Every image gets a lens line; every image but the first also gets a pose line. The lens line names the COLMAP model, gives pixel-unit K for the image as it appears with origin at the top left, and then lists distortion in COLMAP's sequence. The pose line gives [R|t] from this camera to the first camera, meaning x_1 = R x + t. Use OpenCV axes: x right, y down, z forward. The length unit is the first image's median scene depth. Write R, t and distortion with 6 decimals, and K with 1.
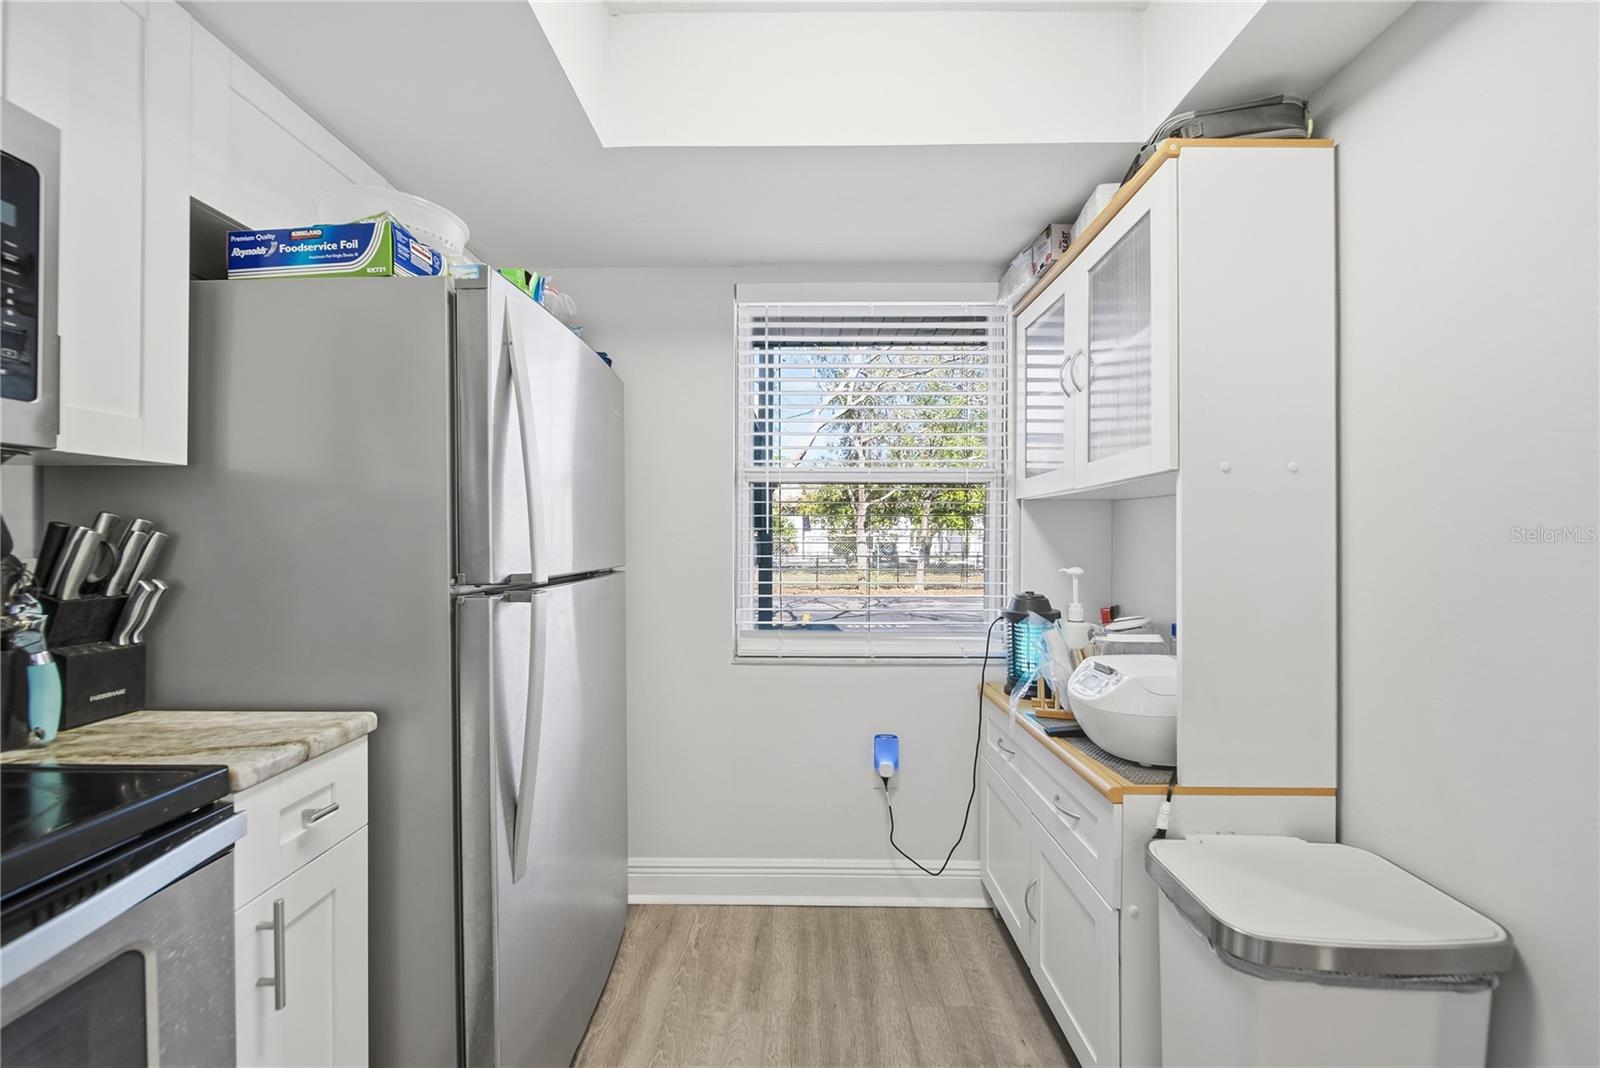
lens RADIAL K [[571.3, 0, 797.3], [0, 571.3, 532.1], [0, 0, 1]] dist [-0.000369, -0.000104]
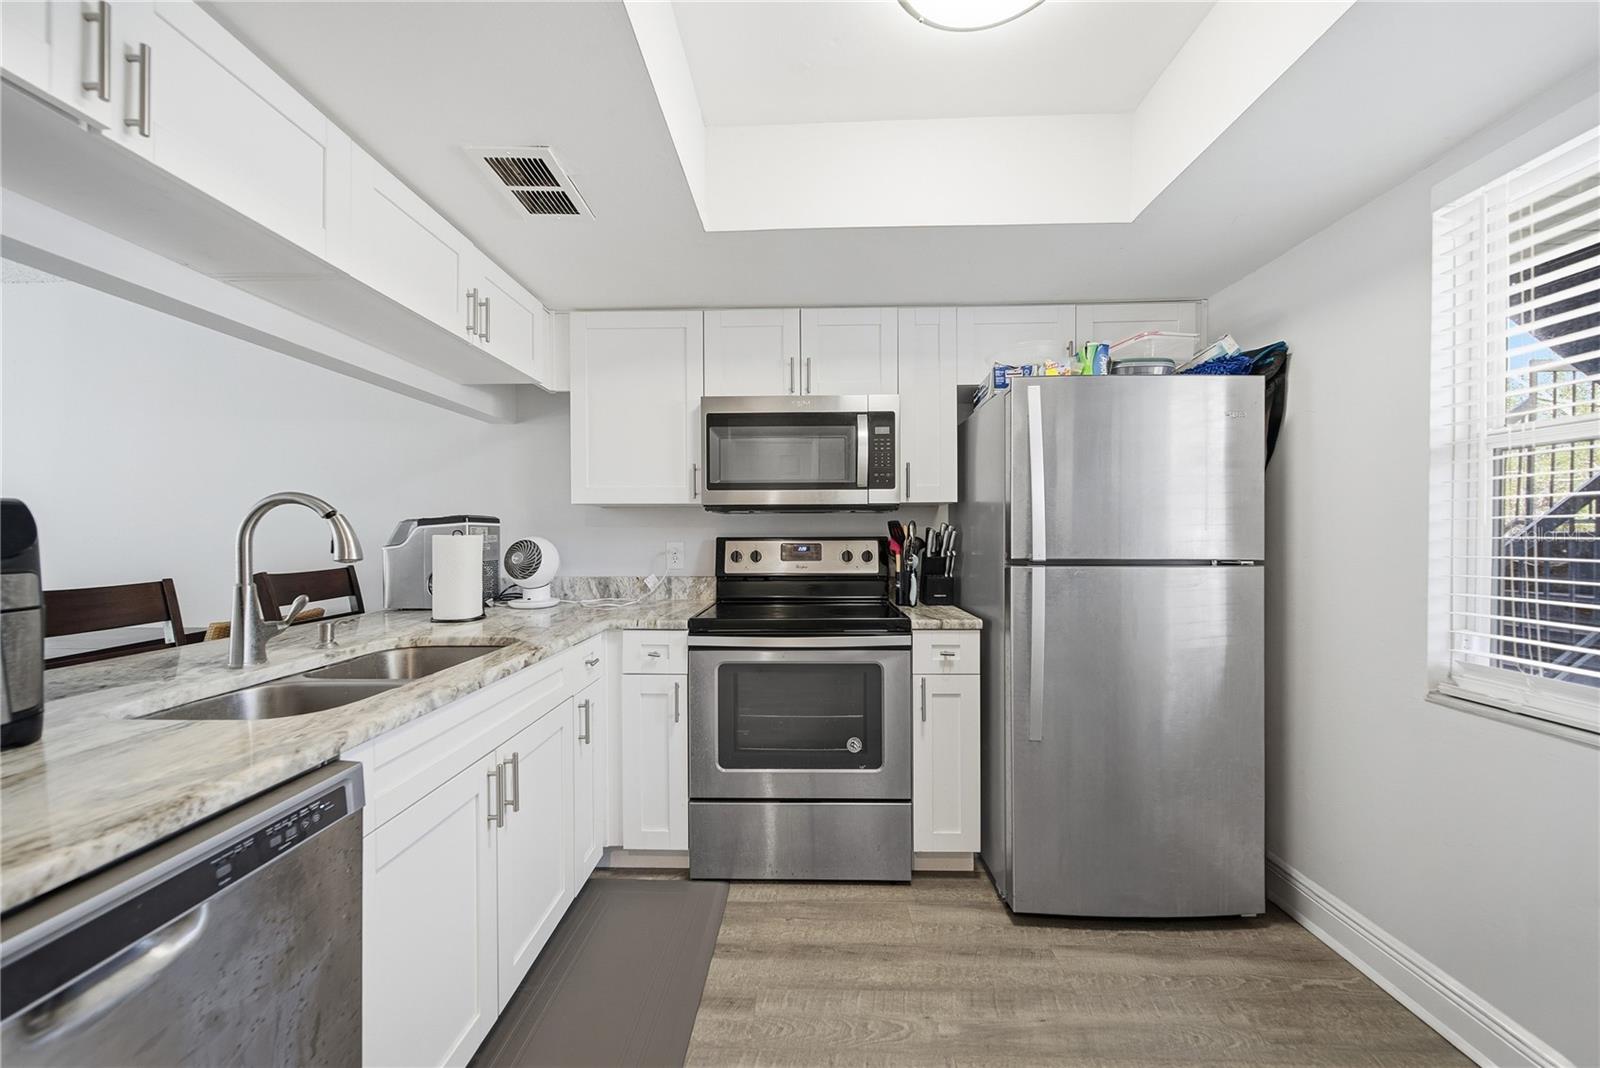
lens RADIAL K [[571.3, 0, 797.3], [0, 571.3, 532.1], [0, 0, 1]] dist [-0.000369, -0.000104]
pose [[-0.015468, -0.005387, -0.999866, 1.199193], [0.016520, 0.999848, -0.005642, 0.006859], [0.999744, -0.016605, -0.015376, 0.369275]]
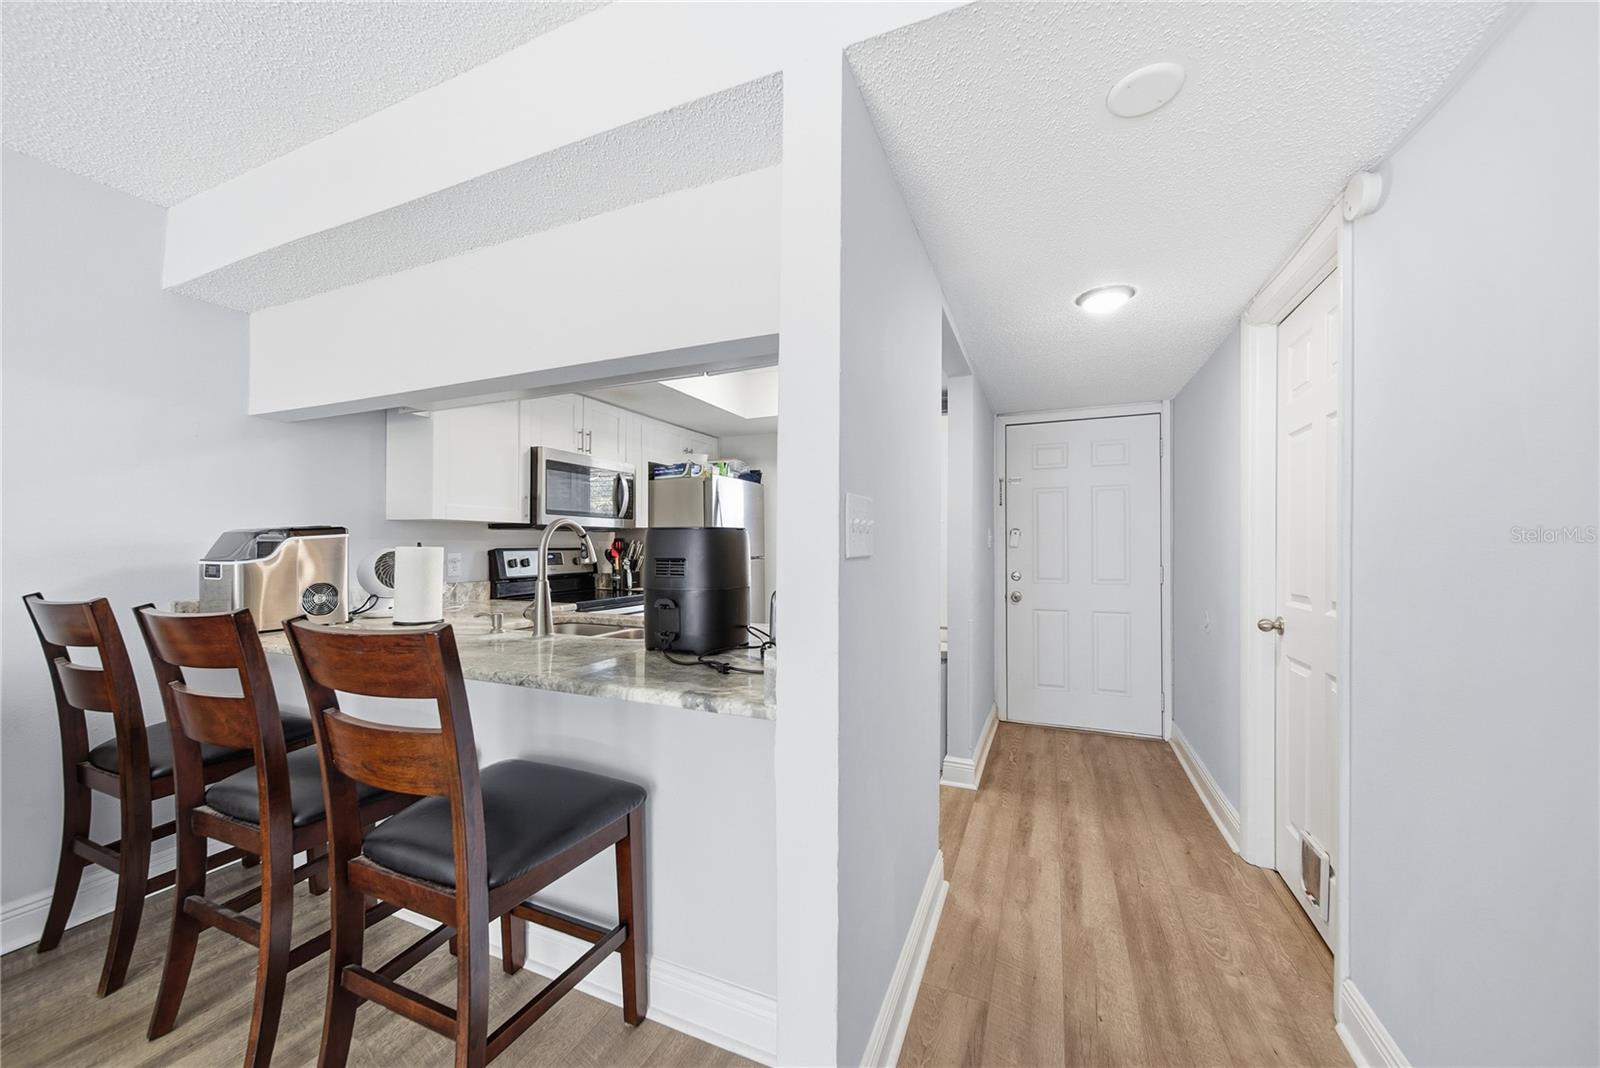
lens RADIAL K [[582.4, 0, 800.0], [0, 582.4, 531.4], [0, 0, 1]] dist [0.000184, -0.000100]
pose [[0.921292, -0.021038, -0.388301, 1.469103], [0.014152, 0.999688, -0.020586, 0.006453], [0.388613, 0.013471, 0.921302, -2.299391]]
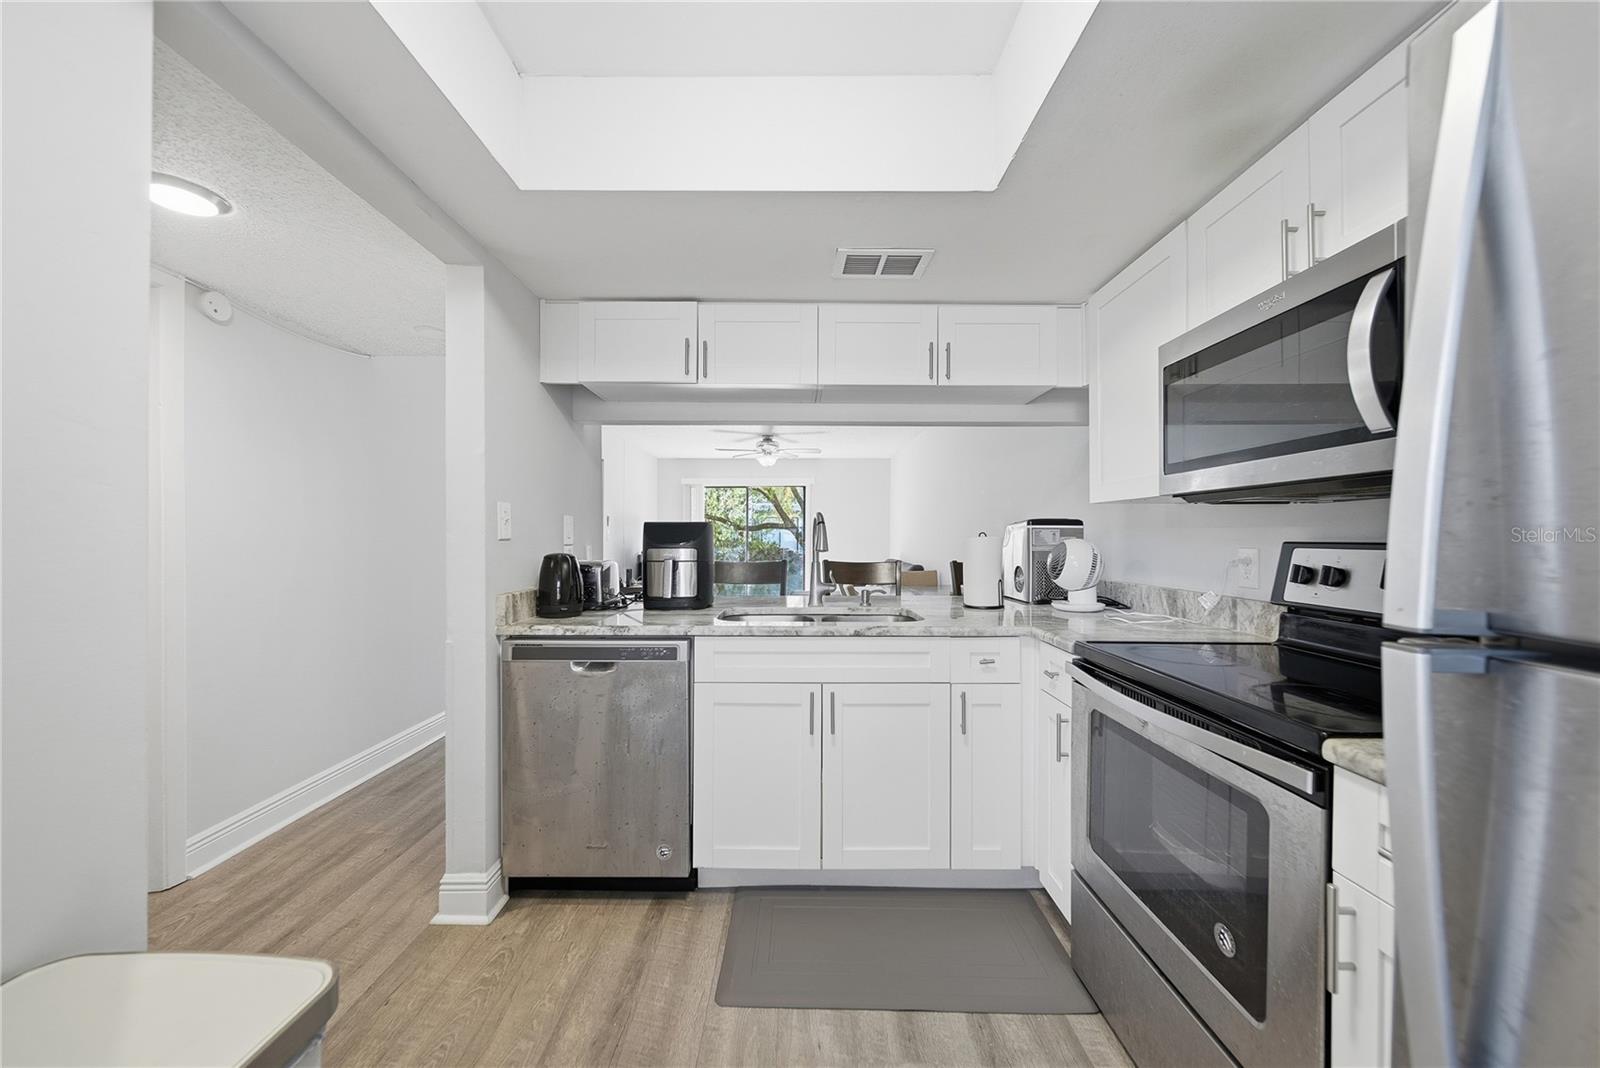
lens RADIAL K [[582.4, 0, 800.0], [0, 582.4, 531.4], [0, 0, 1]] dist [0.000184, -0.000100]
pose [[-0.999922, -0.007238, -0.010188, 0.038389], [-0.006998, 0.999703, -0.023362, 0.028315], [0.010354, -0.023289, -0.999675, 1.543661]]
